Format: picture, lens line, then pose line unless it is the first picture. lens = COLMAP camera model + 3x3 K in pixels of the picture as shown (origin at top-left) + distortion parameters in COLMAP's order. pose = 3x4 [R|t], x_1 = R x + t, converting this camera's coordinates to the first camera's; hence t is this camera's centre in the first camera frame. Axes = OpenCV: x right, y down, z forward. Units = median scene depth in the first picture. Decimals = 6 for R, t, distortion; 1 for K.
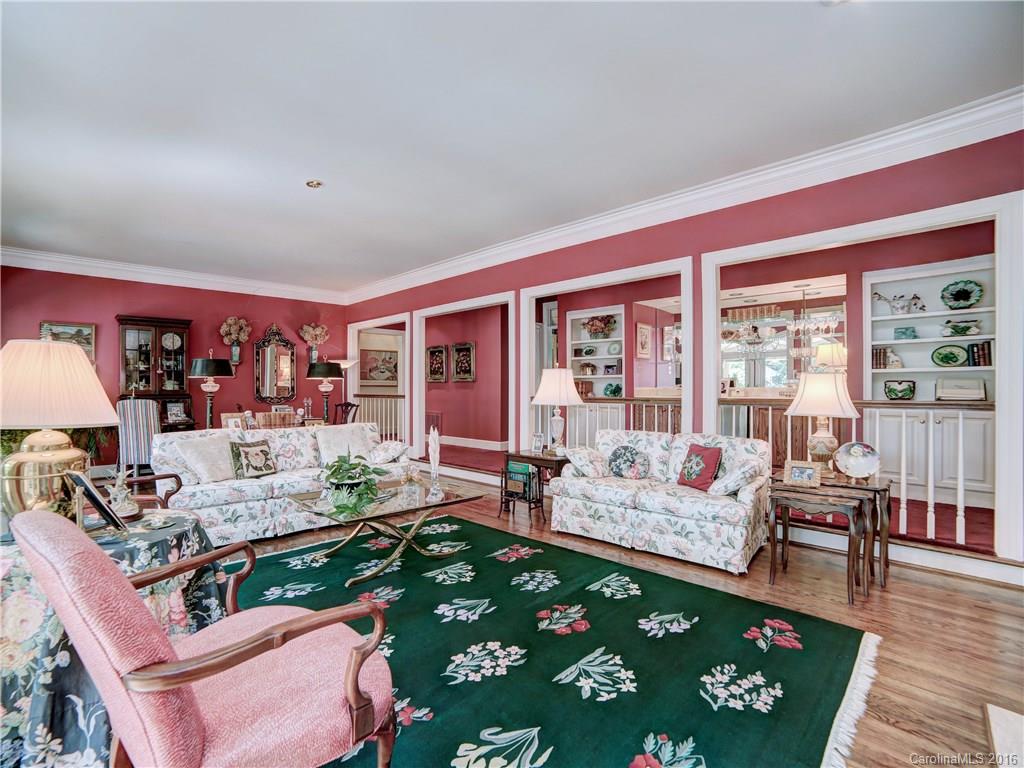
lens RADIAL K [[493.1, 0, 512.0], [0, 493.1, 384.0], [0, 0, 1]] dist [0.000663, 0.000859]
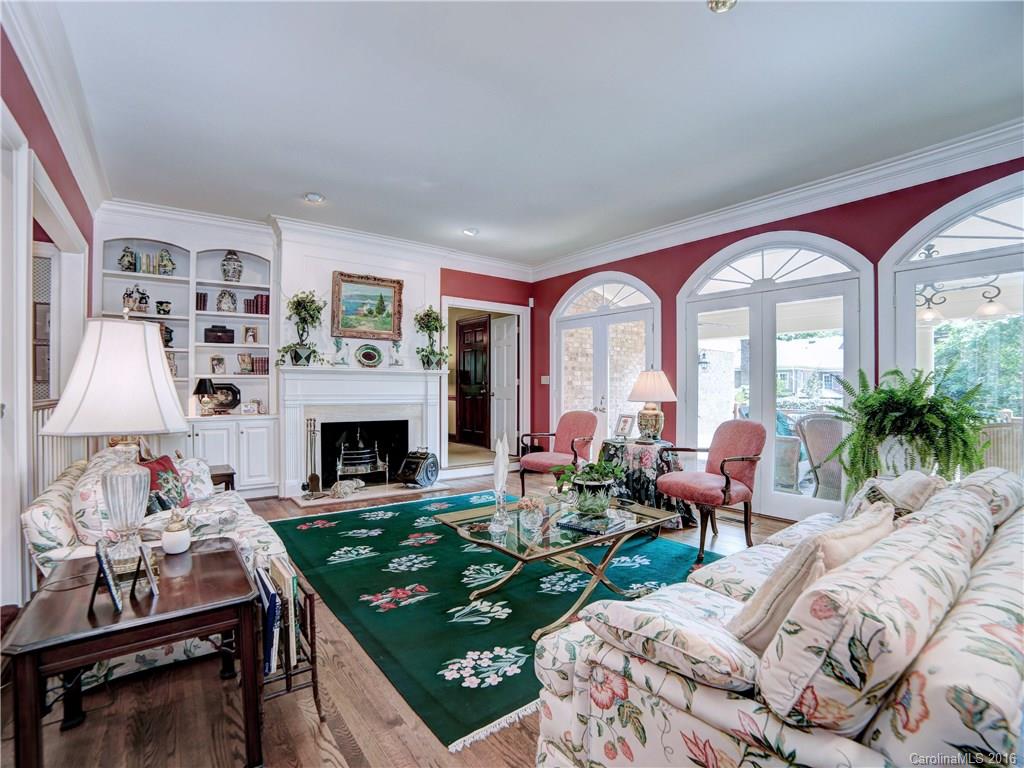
lens RADIAL K [[493.1, 0, 512.0], [0, 493.1, 384.0], [0, 0, 1]] dist [0.000663, 0.000859]
pose [[-0.985137, 0.002105, 0.171759, -0.355692], [-0.001467, 0.999785, -0.020666, 0.031016], [-0.171765, -0.020610, -0.984922, 2.046169]]
